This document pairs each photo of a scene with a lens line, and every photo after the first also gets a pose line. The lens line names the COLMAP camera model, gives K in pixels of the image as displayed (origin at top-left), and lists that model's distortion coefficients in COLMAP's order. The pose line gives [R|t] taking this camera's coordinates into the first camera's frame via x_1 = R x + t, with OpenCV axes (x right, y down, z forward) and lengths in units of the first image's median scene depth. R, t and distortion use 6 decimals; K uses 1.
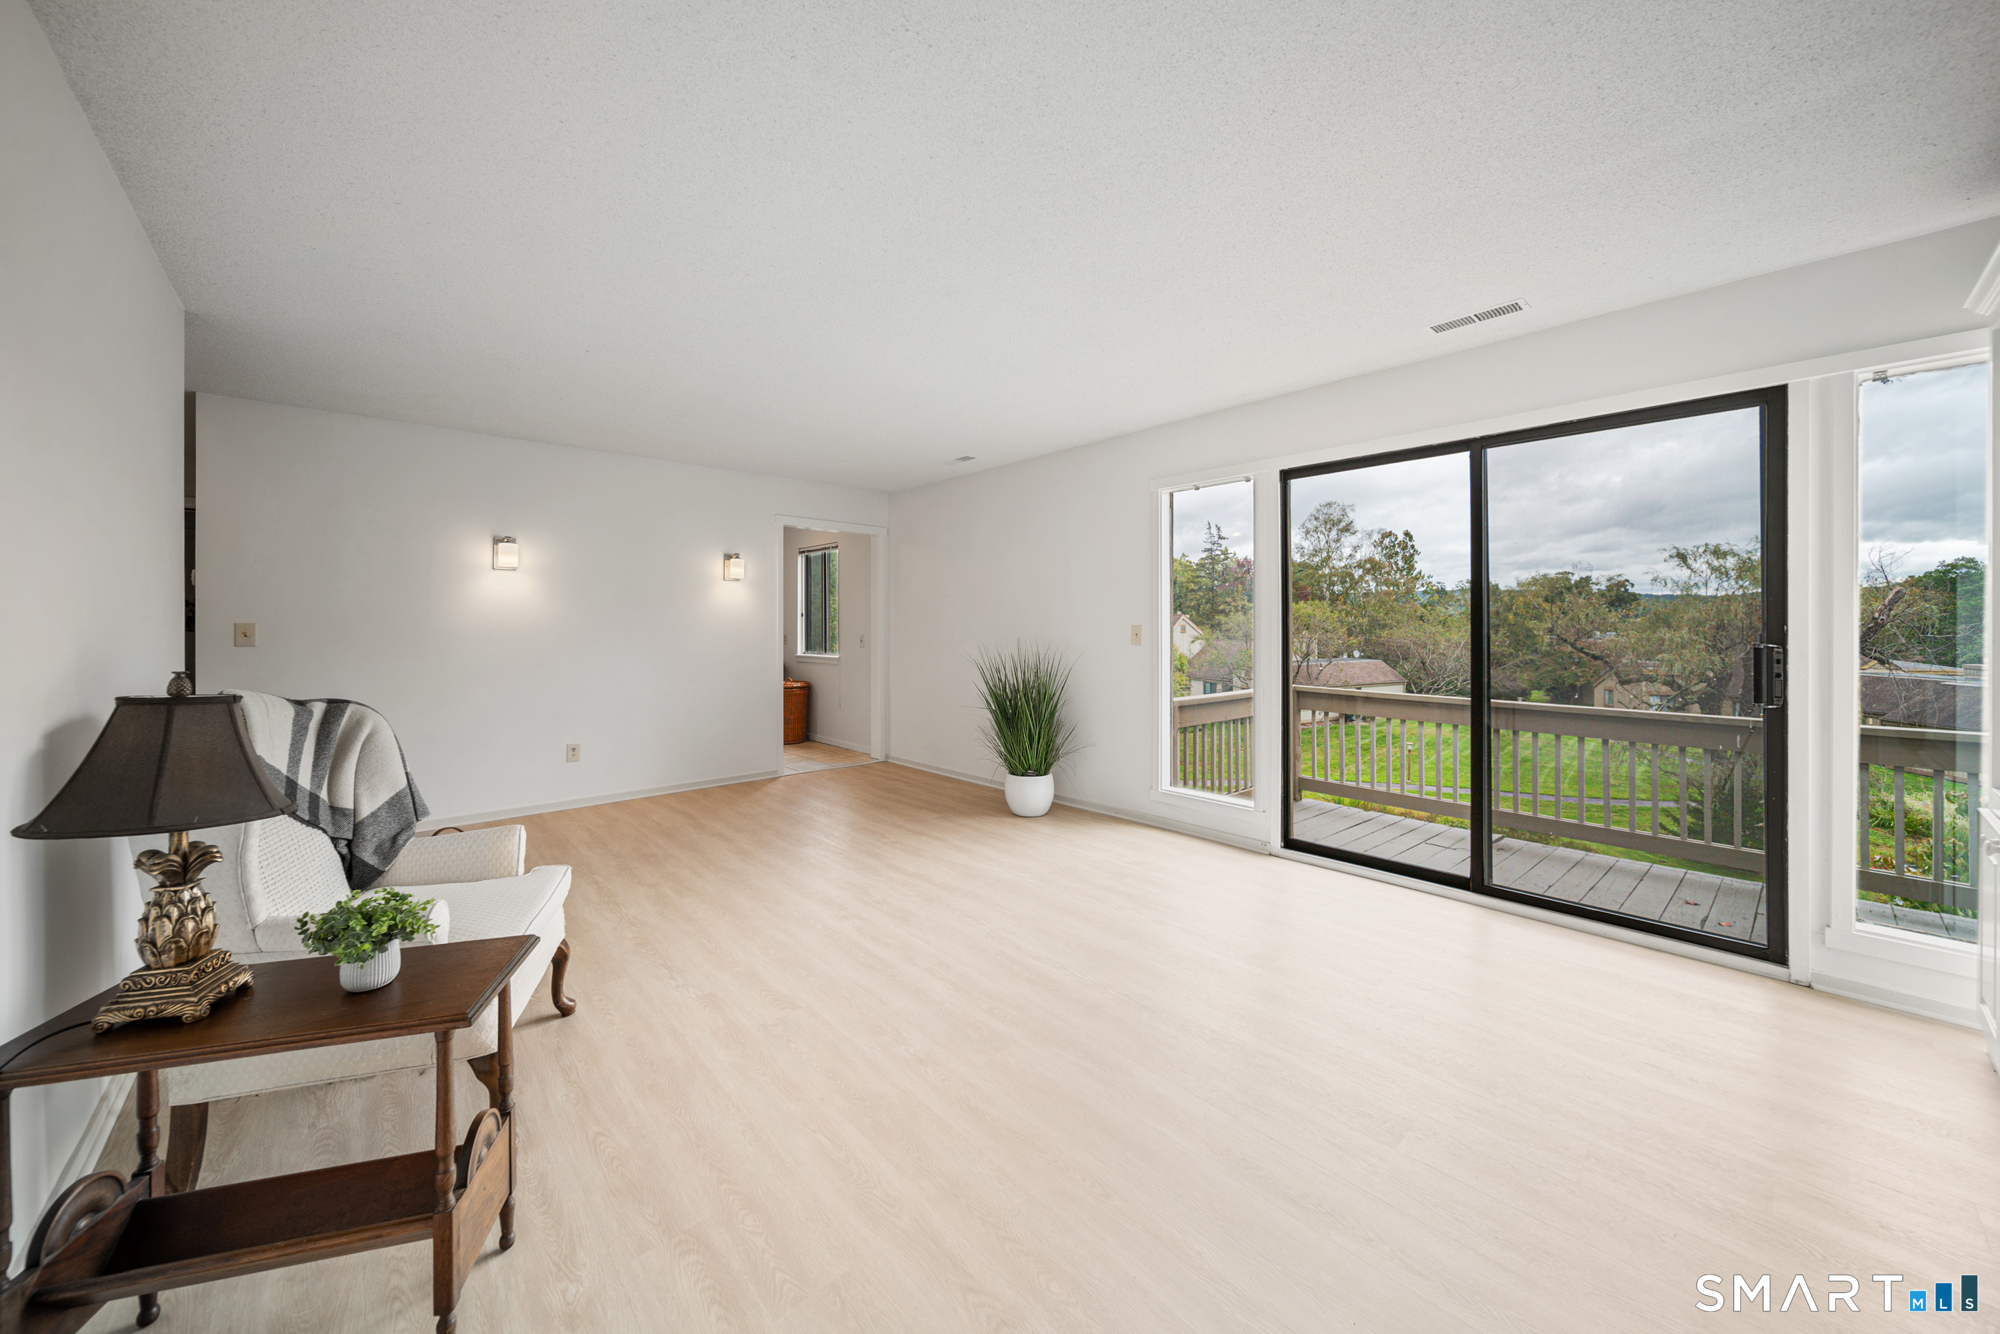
lens RADIAL K [[701.5, 0, 990.1], [0, 701.5, 646.0], [0, 0, 1]] dist [0.001578, -0.000076]
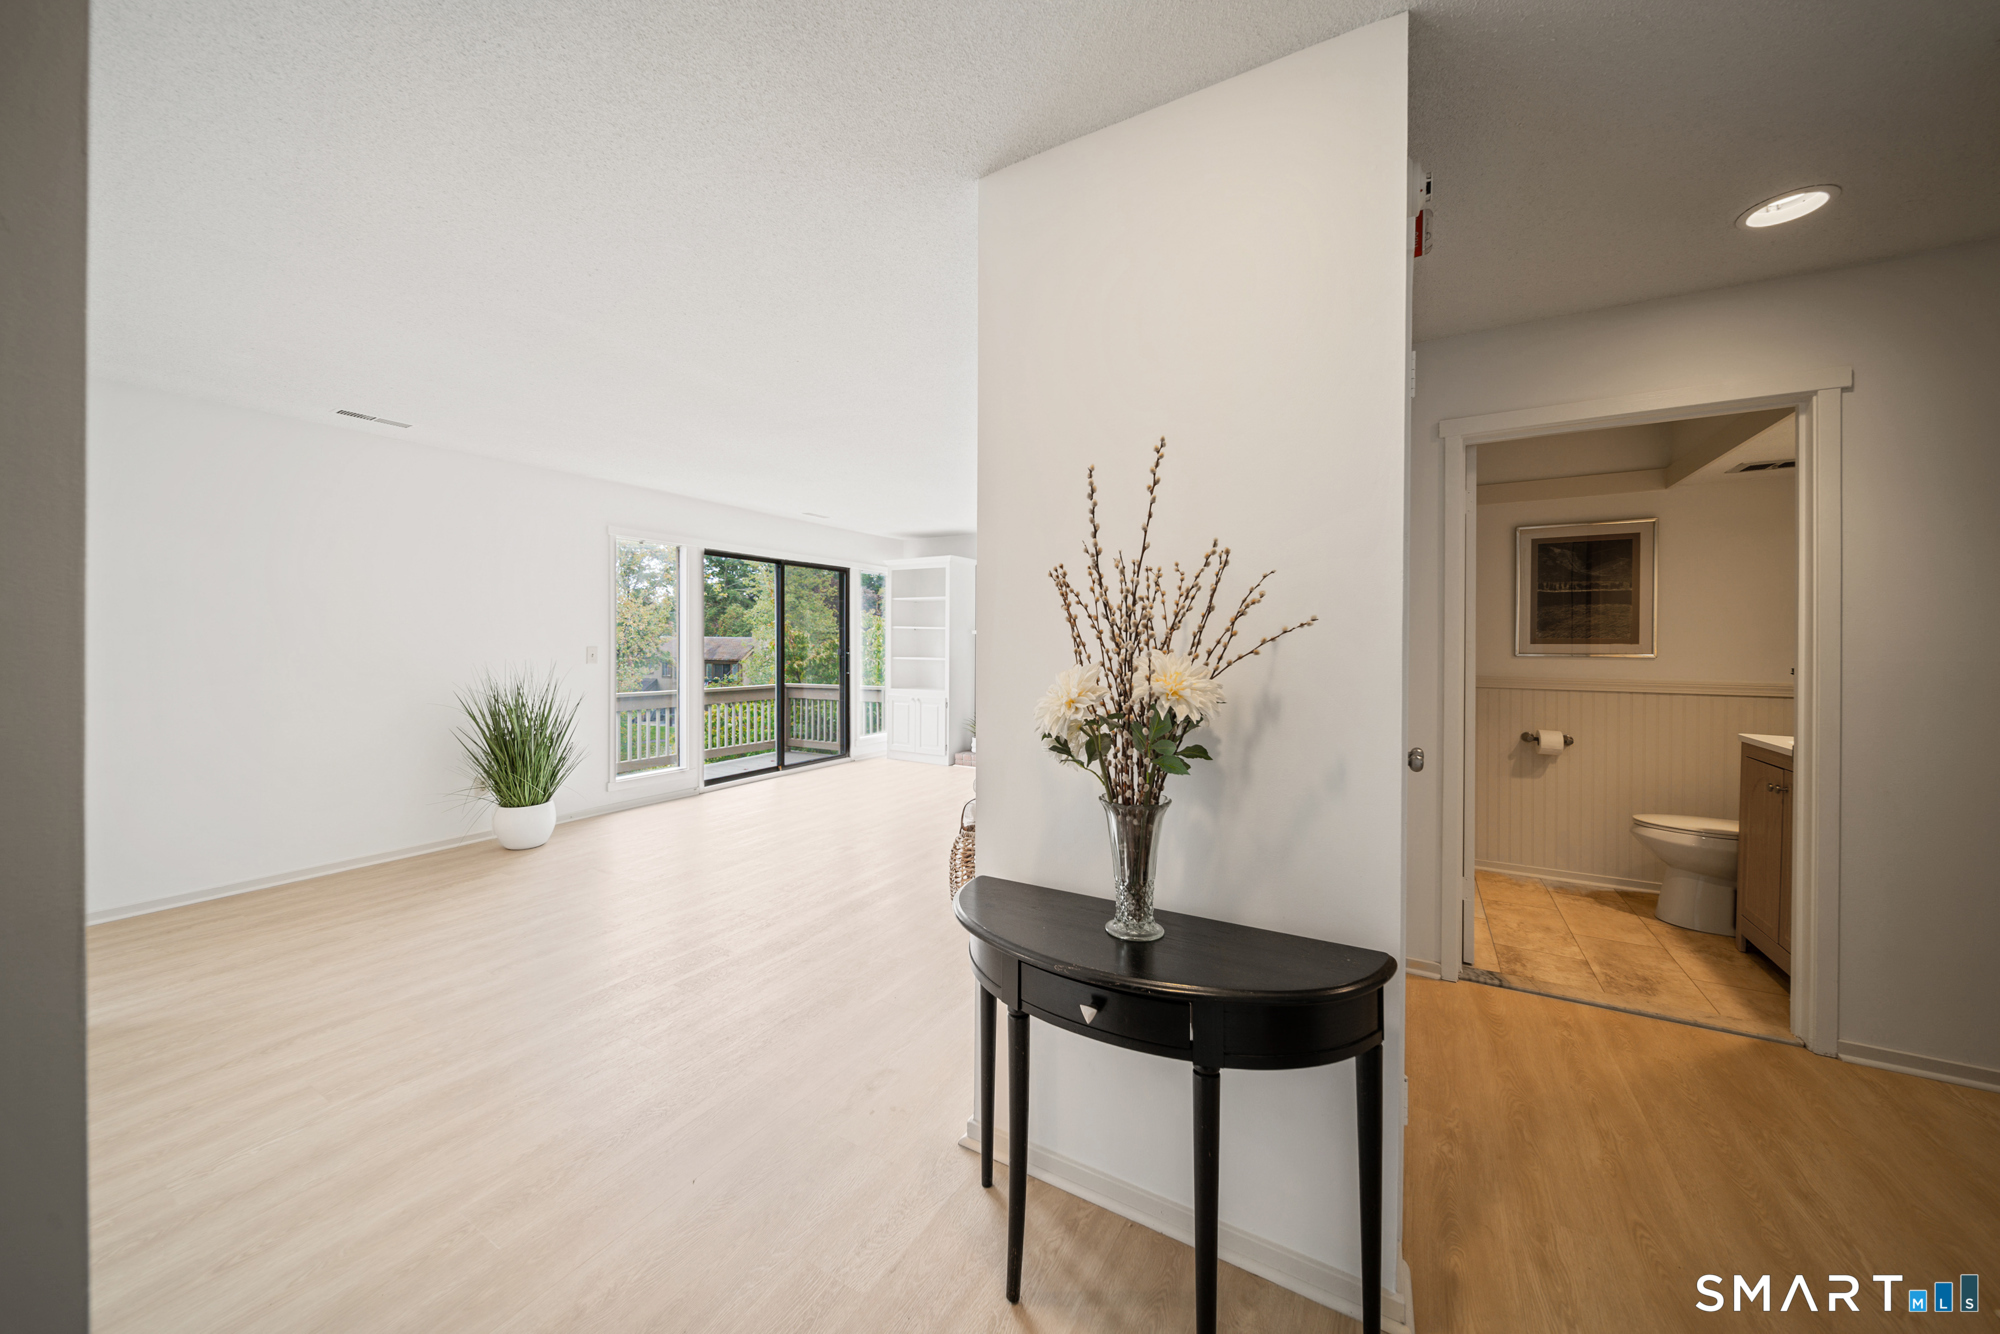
lens RADIAL K [[701.5, 0, 990.1], [0, 701.5, 646.0], [0, 0, 1]] dist [0.001578, -0.000076]
pose [[-0.296377, -0.002574, 0.955068, -1.491147], [0.022885, 0.999690, 0.009797, -0.035979], [-0.954797, 0.024761, -0.296226, 0.997187]]
